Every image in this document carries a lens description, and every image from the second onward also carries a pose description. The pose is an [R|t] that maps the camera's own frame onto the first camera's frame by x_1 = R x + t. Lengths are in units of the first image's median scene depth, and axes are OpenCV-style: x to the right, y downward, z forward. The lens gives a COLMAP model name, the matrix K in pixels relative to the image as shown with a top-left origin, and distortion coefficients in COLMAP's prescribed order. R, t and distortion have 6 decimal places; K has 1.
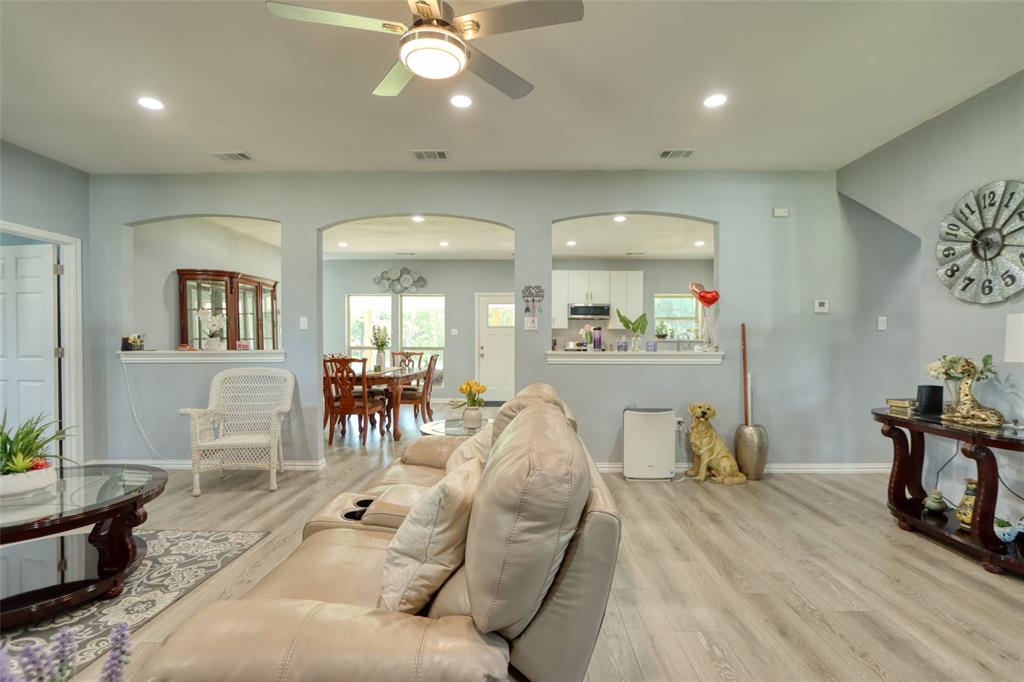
lens RADIAL K [[470.9, 0, 515.6], [0, 470.9, 346.9], [0, 0, 1]] dist [-0.014063, -0.000012]
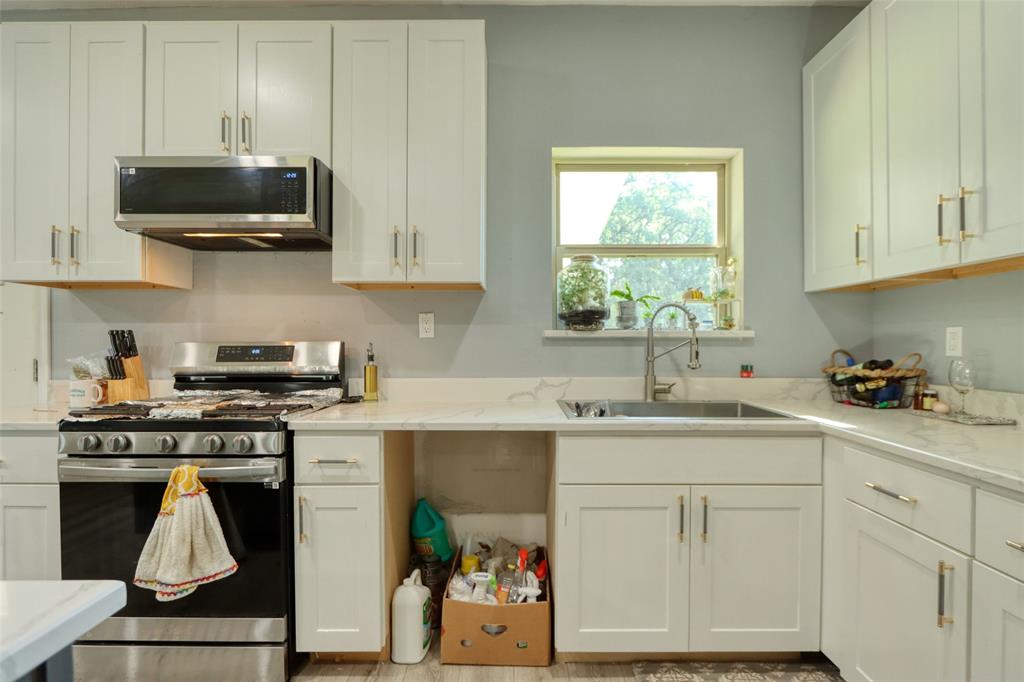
lens RADIAL K [[506.7, 0, 517.7], [0, 506.7, 348.3], [0, 0, 1]] dist [-0.018217, 0.002918]
pose [[0.999939, -0.001346, 0.010958, 0.456137], [0.001401, 0.999986, -0.005010, -0.009615], [-0.010951, 0.005025, 0.999927, 1.226965]]
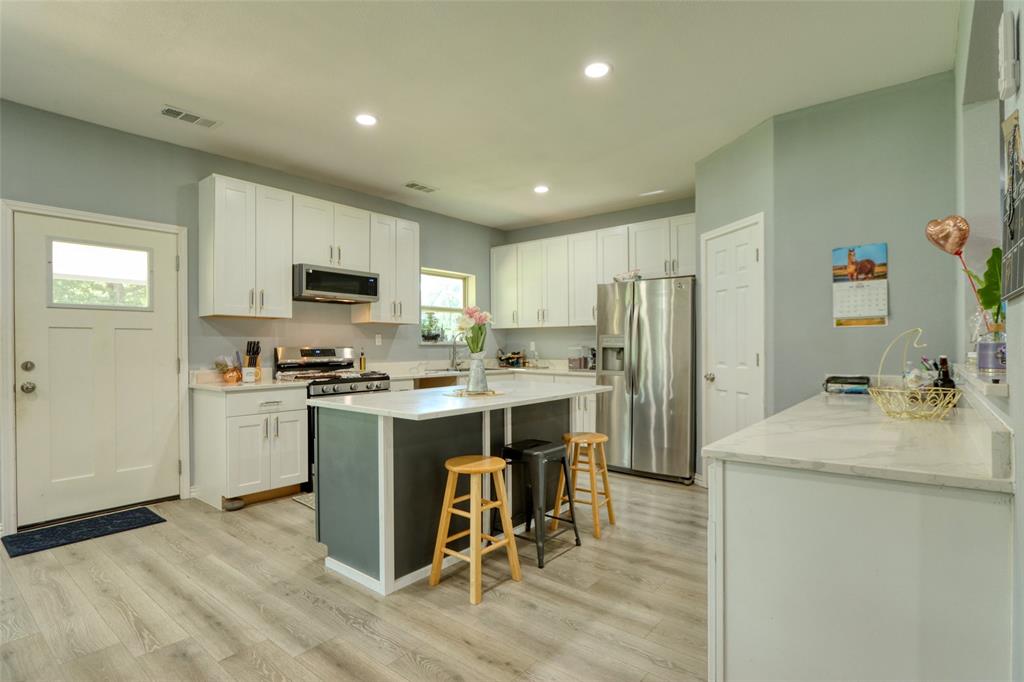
lens RADIAL K [[506.7, 0, 516.2], [0, 506.7, 347.3], [0, 0, 1]] dist [-0.018217, 0.002918]
pose [[0.621758, -0.005893, 0.783187, -0.223803], [0.015049, 0.999877, -0.004423, -0.008273], [-0.783065, 0.014536, 0.621770, 0.841715]]
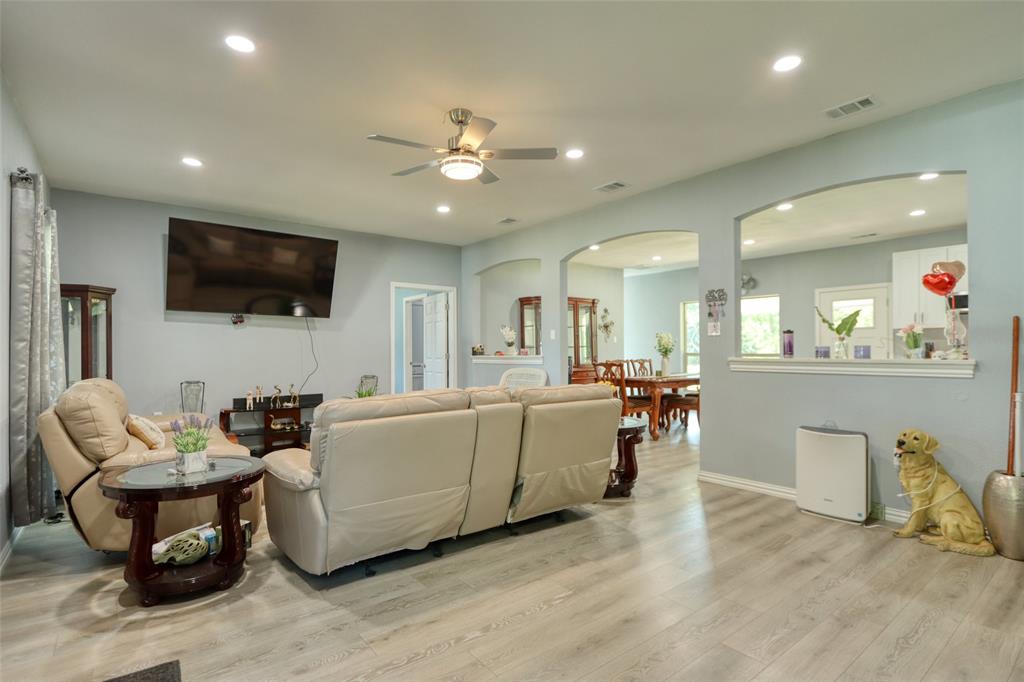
lens RADIAL K [[506.7, 0, 515.5], [0, 506.7, 348.5], [0, 0, 1]] dist [-0.018217, 0.002918]
pose [[0.632484, -0.007131, -0.774540, 0.454494], [-0.000551, 0.999953, -0.009656, 0.001142], [0.774573, 0.006534, 0.632451, 0.023420]]
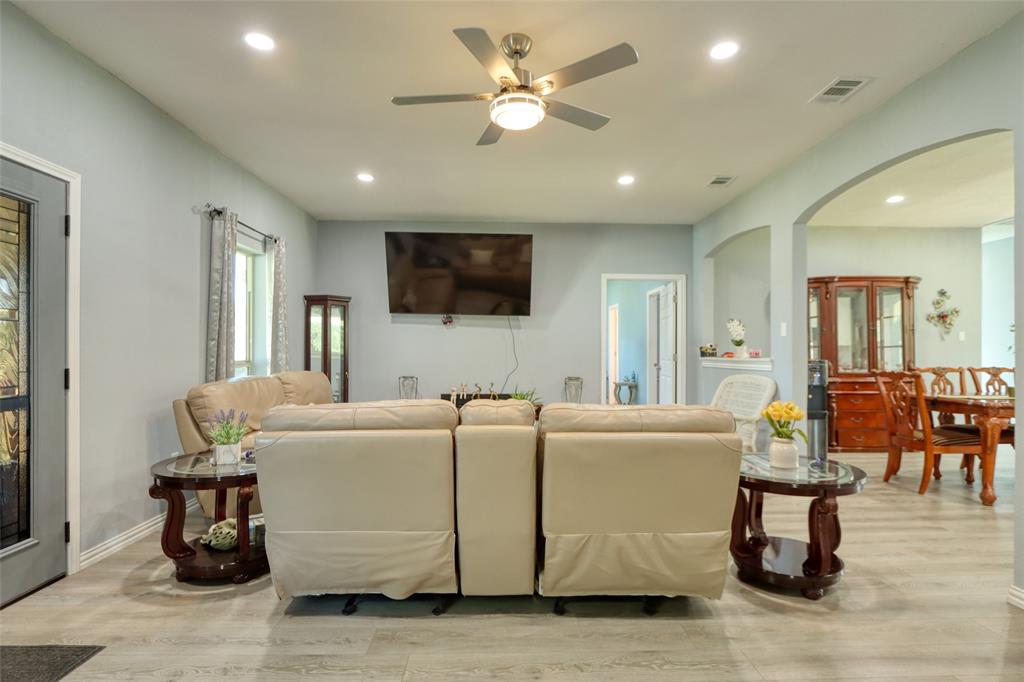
lens RADIAL K [[506.7, 0, 514.9], [0, 506.7, 348.9], [0, 0, 1]] dist [-0.018217, 0.002918]
pose [[0.043950, -0.004282, -0.999025, 0.407655], [-0.011092, 0.999927, -0.004774, -0.001308], [0.998972, 0.011291, 0.043899, 0.340619]]
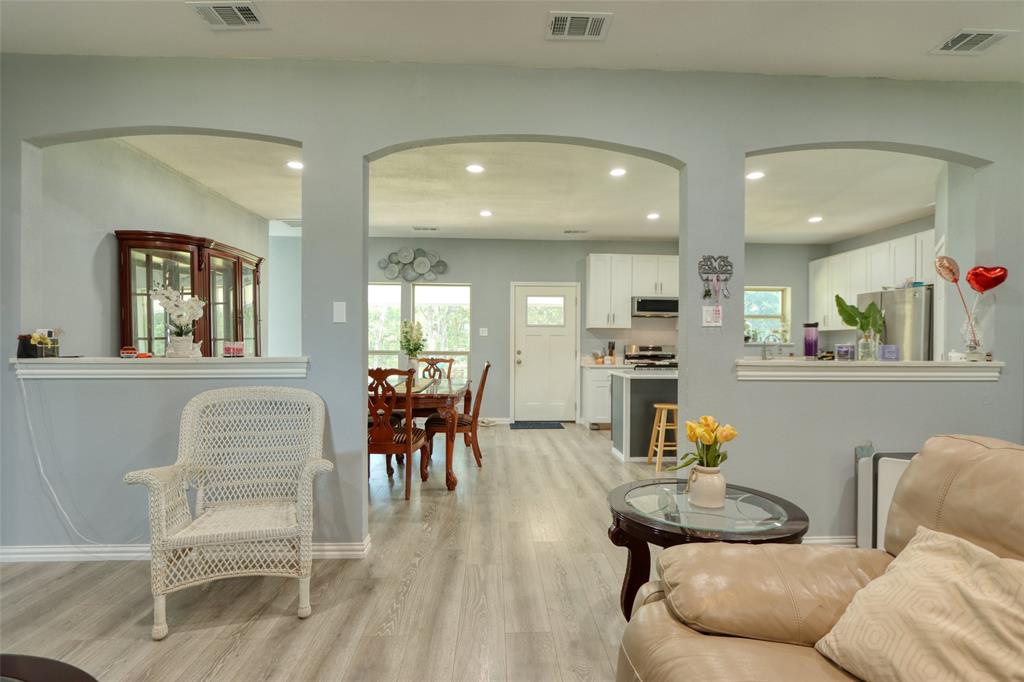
lens RADIAL K [[506.0, 0, 516.2], [0, 506.0, 347.1], [0, 0, 1]] dist [-0.013116, 0.000284]
pose [[0.998224, 0.003622, 0.059467, -0.210277], [-0.003233, 0.999973, -0.006630, -0.002231], [-0.059490, 0.006426, 0.998208, 0.273242]]
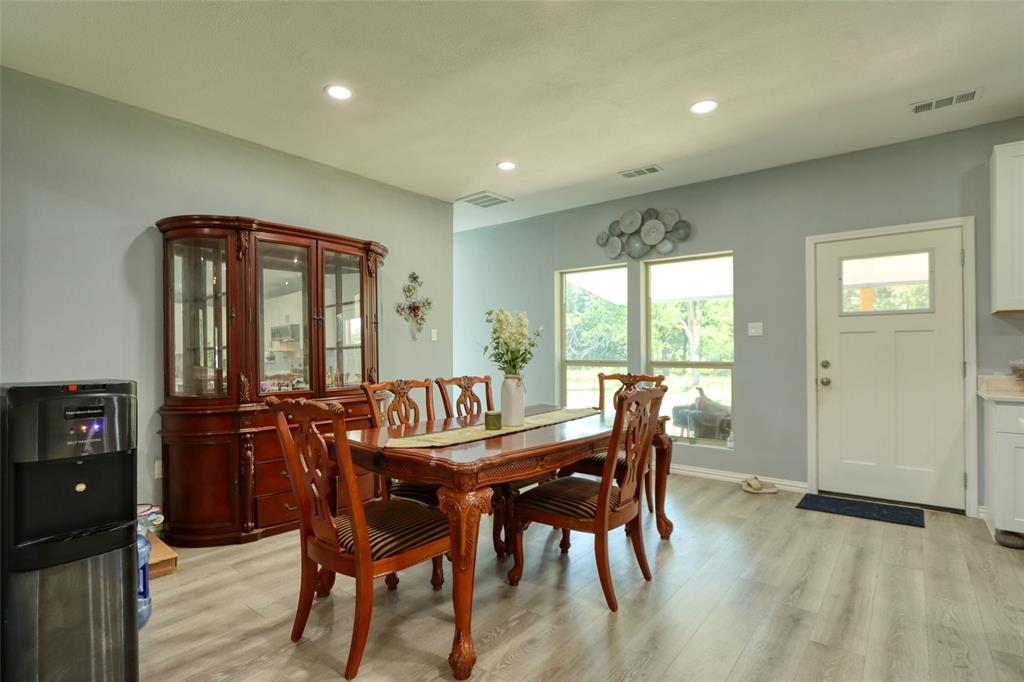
lens RADIAL K [[506.7, 0, 513.0], [0, 506.7, 349.1], [0, 0, 1]] dist [-0.018217, 0.002918]
pose [[0.790701, -0.007915, -0.612151, -0.026786], [-0.001682, 0.999885, -0.015100, -0.007808], [0.612200, 0.012969, 0.790597, 0.785899]]
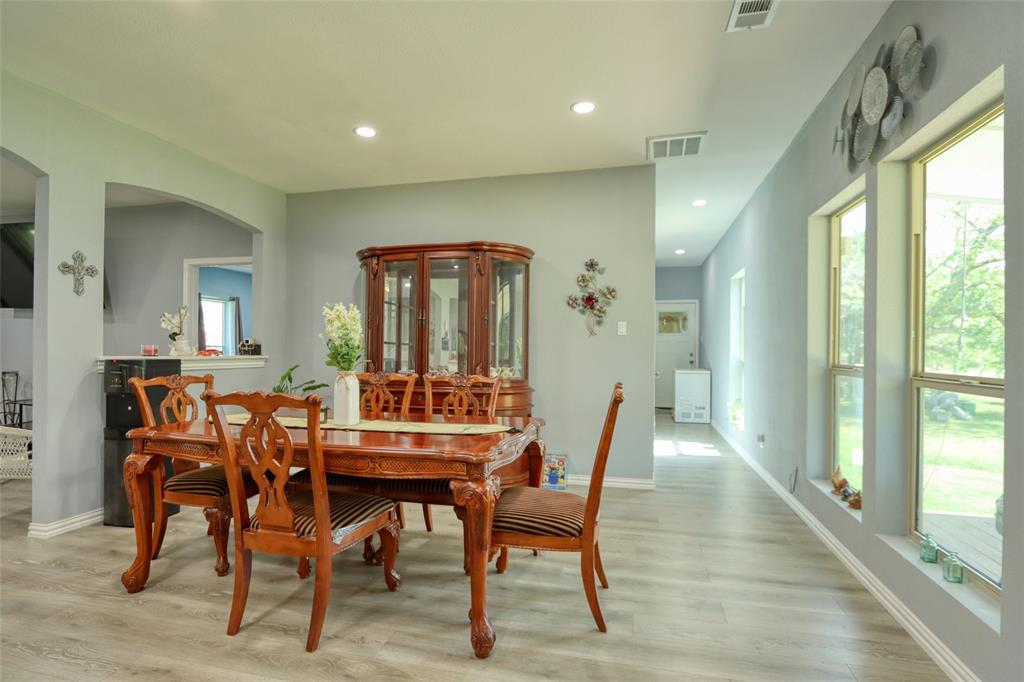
lens RADIAL K [[506.7, 0, 518.7], [0, 506.7, 350.3], [0, 0, 1]] dist [-0.018217, 0.002918]
pose [[-0.218804, -0.001247, -0.975768, 0.094081], [-0.018946, 0.999816, 0.002971, -0.013340], [0.975585, 0.019137, -0.218788, 1.456396]]
